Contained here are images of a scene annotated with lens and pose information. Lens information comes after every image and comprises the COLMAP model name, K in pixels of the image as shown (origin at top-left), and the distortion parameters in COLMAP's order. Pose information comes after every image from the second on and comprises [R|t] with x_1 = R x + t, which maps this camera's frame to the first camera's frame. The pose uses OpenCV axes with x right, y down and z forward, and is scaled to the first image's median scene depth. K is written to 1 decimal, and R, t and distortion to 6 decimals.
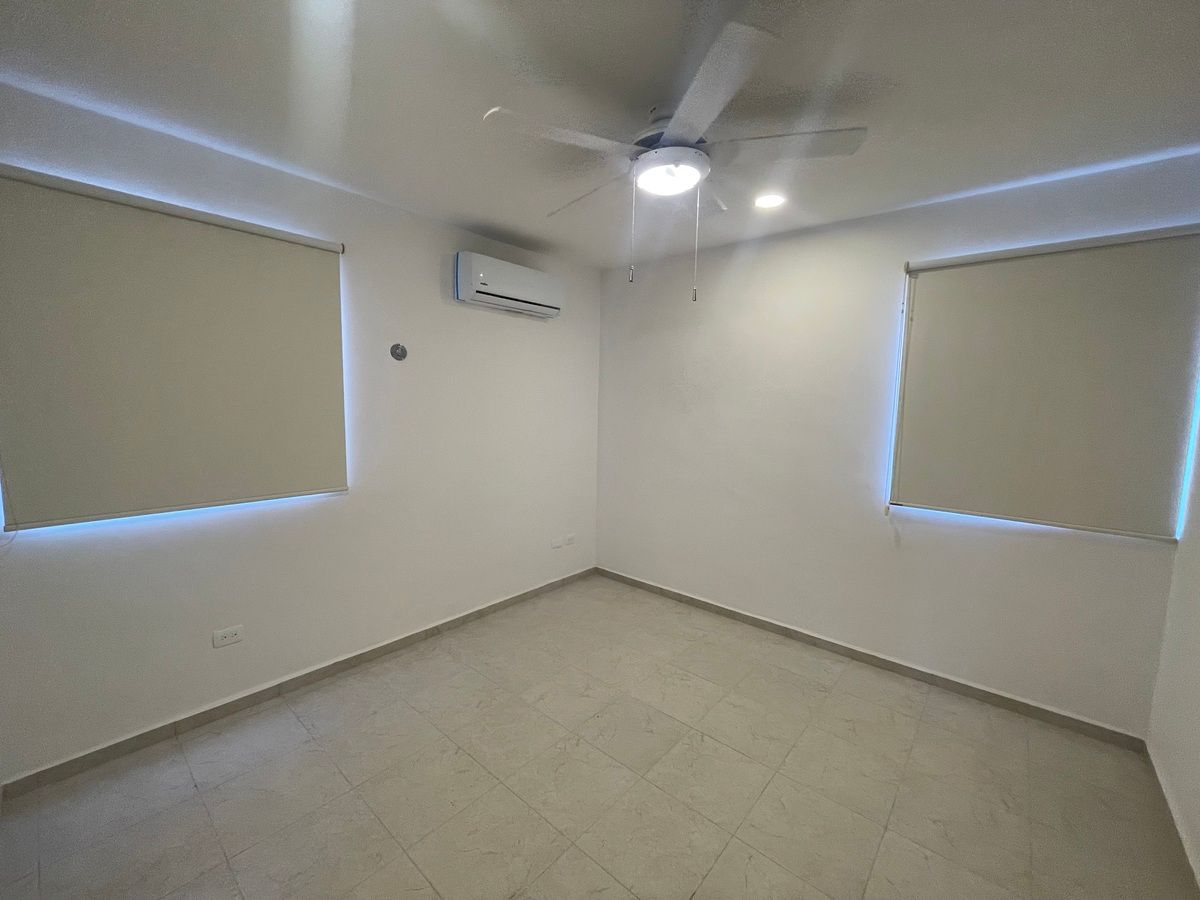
lens RADIAL K [[486.6, 0, 604.1], [0, 486.6, 450.7], [0, 0, 1]] dist [-0.001103, -0.000777]
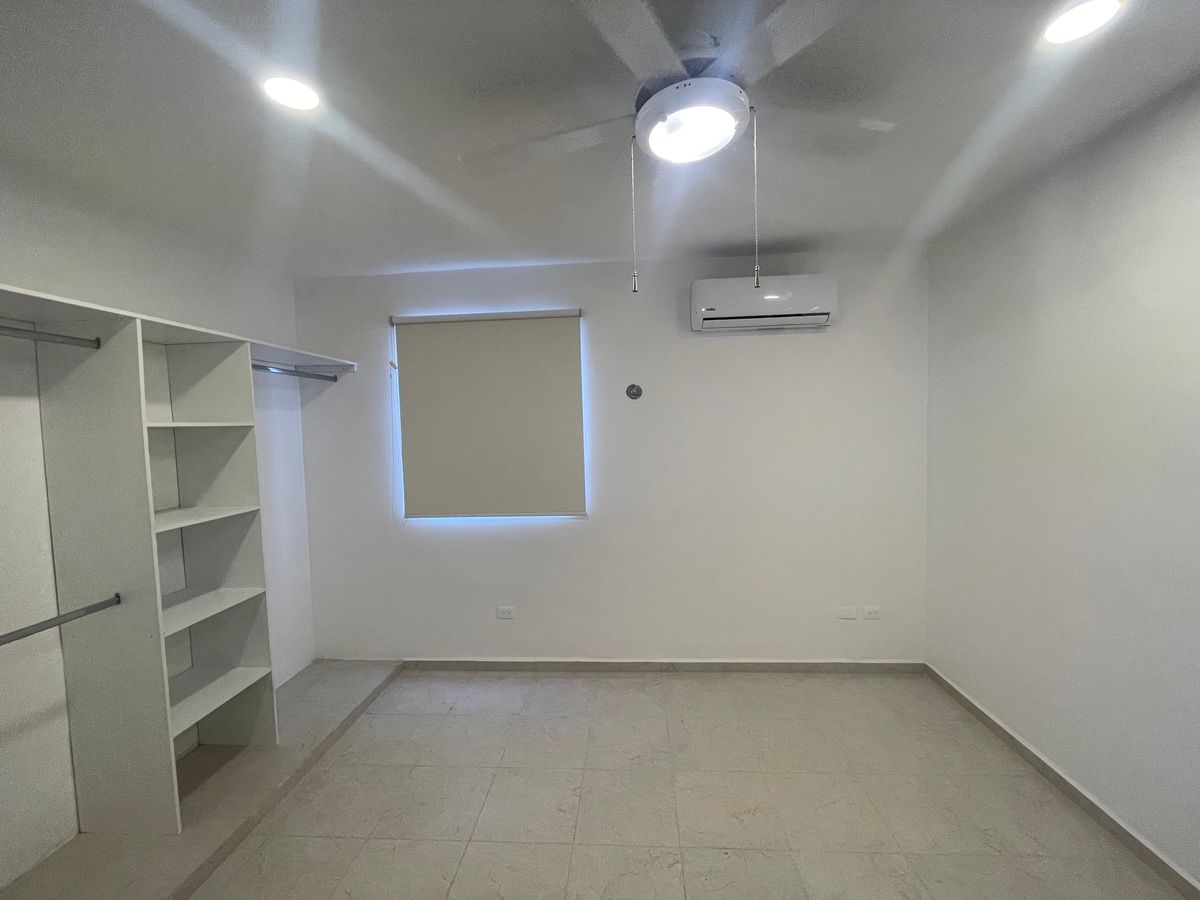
lens RADIAL K [[486.6, 0, 604.1], [0, 486.6, 450.7], [0, 0, 1]] dist [-0.001103, -0.000777]
pose [[0.598669, 0.004958, -0.800981, 0.381218], [-0.042173, 0.998789, -0.025338, -0.040680], [0.799886, 0.048949, 0.598153, 0.293759]]
